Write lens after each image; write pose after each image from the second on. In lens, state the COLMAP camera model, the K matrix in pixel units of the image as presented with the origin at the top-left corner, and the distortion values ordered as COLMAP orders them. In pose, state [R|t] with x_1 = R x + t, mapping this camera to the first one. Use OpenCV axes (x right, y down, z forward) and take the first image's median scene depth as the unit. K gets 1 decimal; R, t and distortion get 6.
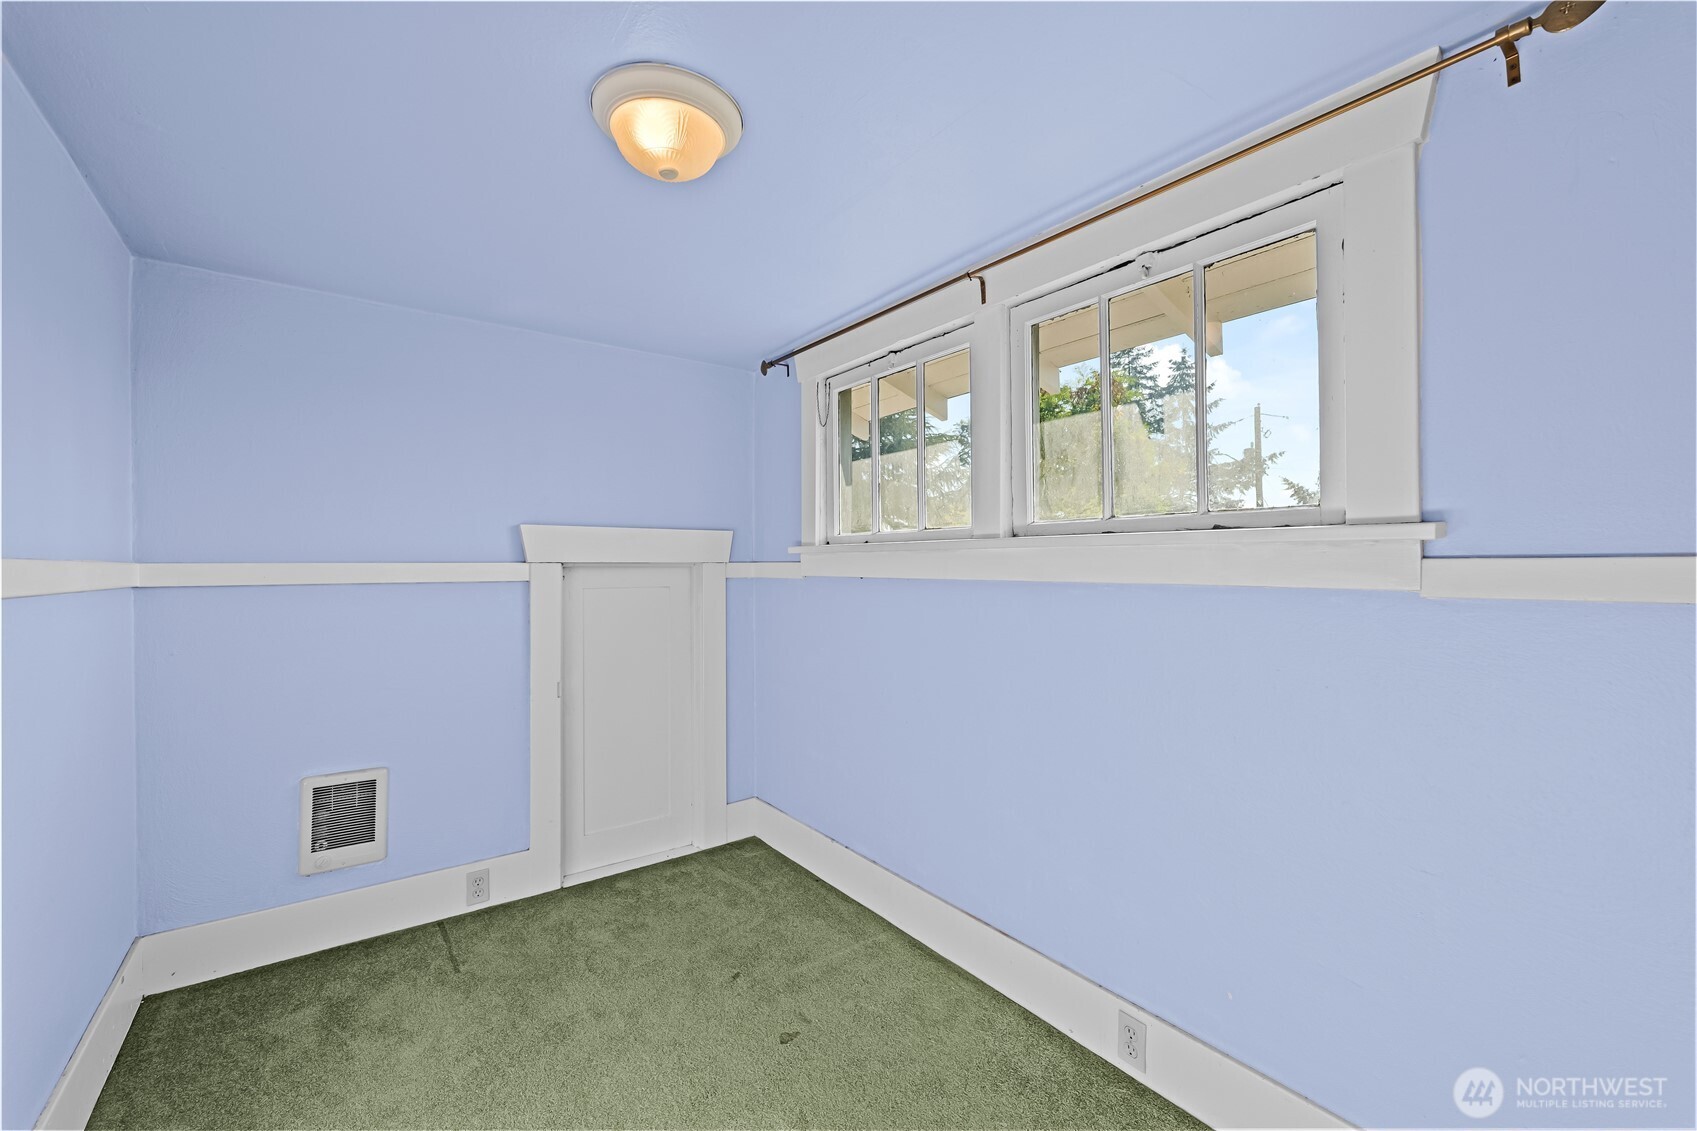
lens RADIAL K [[681.7, 0, 847.7], [0, 681.7, 569.3], [0, 0, 1]] dist [0.001173, 0.000110]
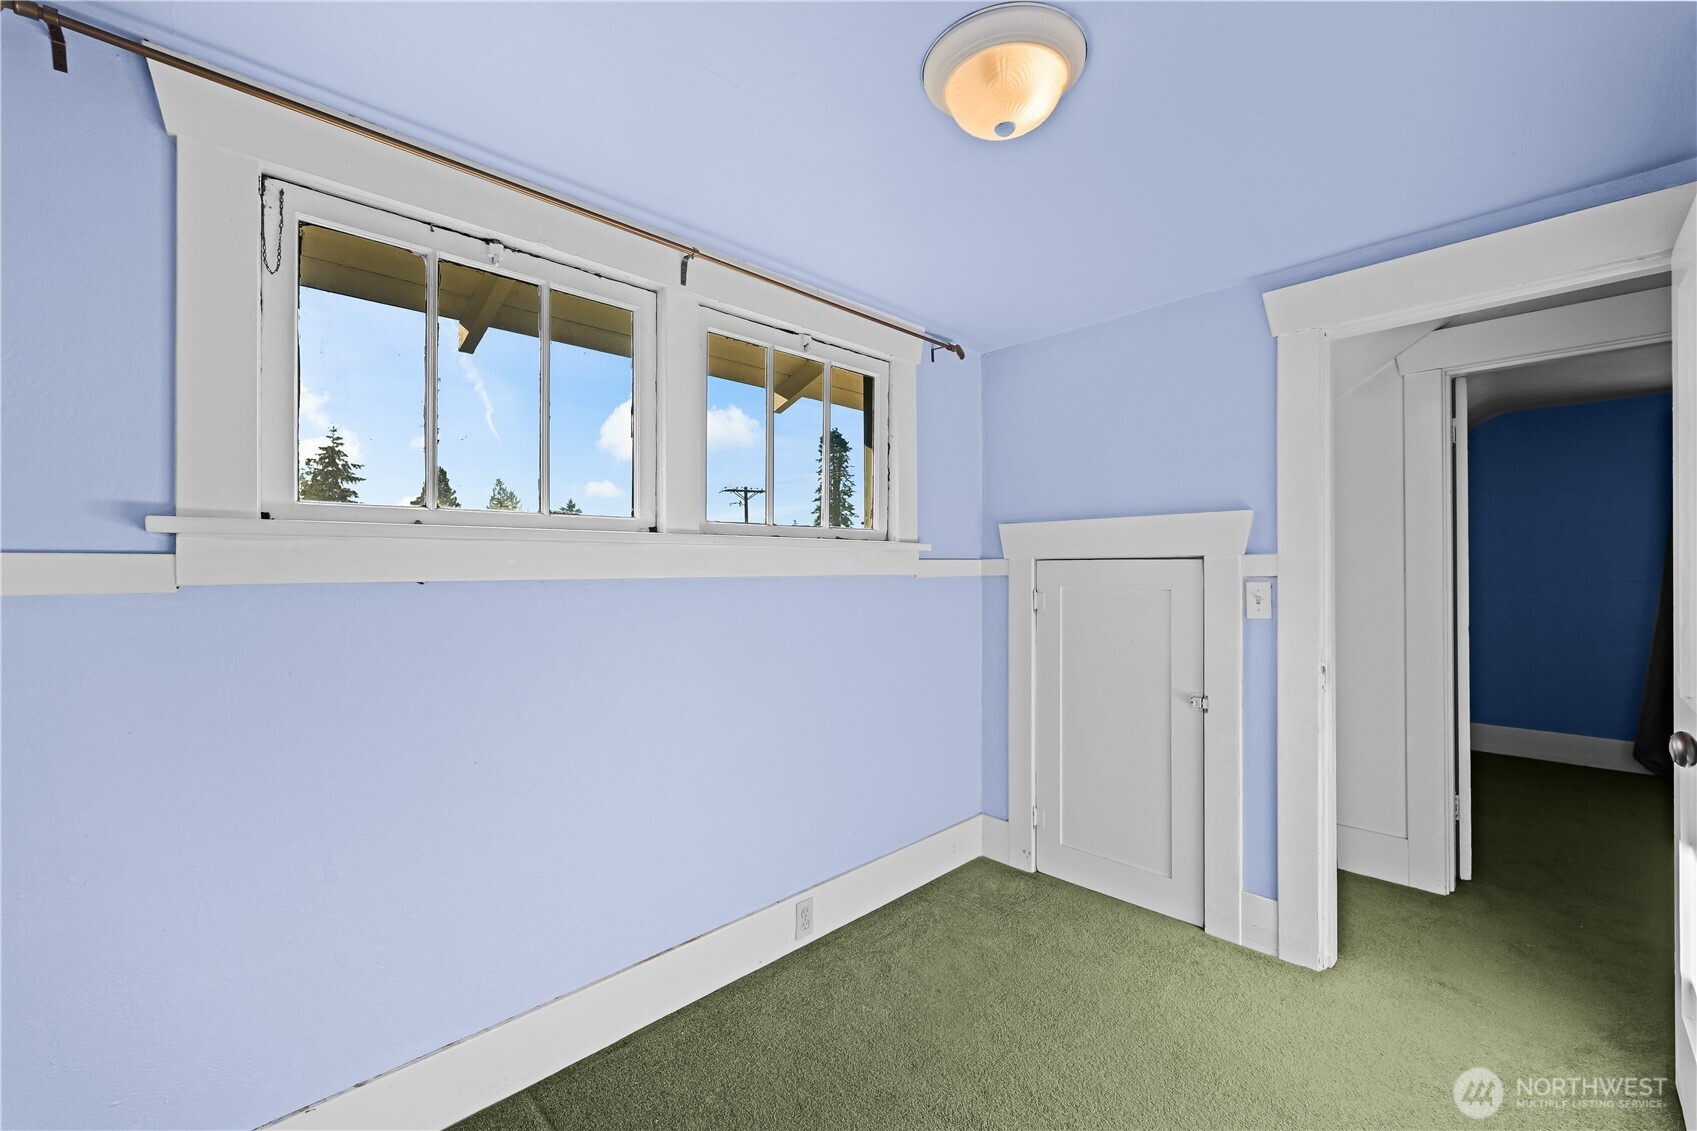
lens RADIAL K [[696.1, 0, 853.1], [0, 696.1, 558.8], [0, 0, 1]] dist [-0.001178, -0.000178]
pose [[-0.129303, 0.005592, 0.991589, -0.960148], [0.003142, 0.999981, -0.005229, -0.005639], [-0.991600, 0.002440, -0.129318, 1.090026]]
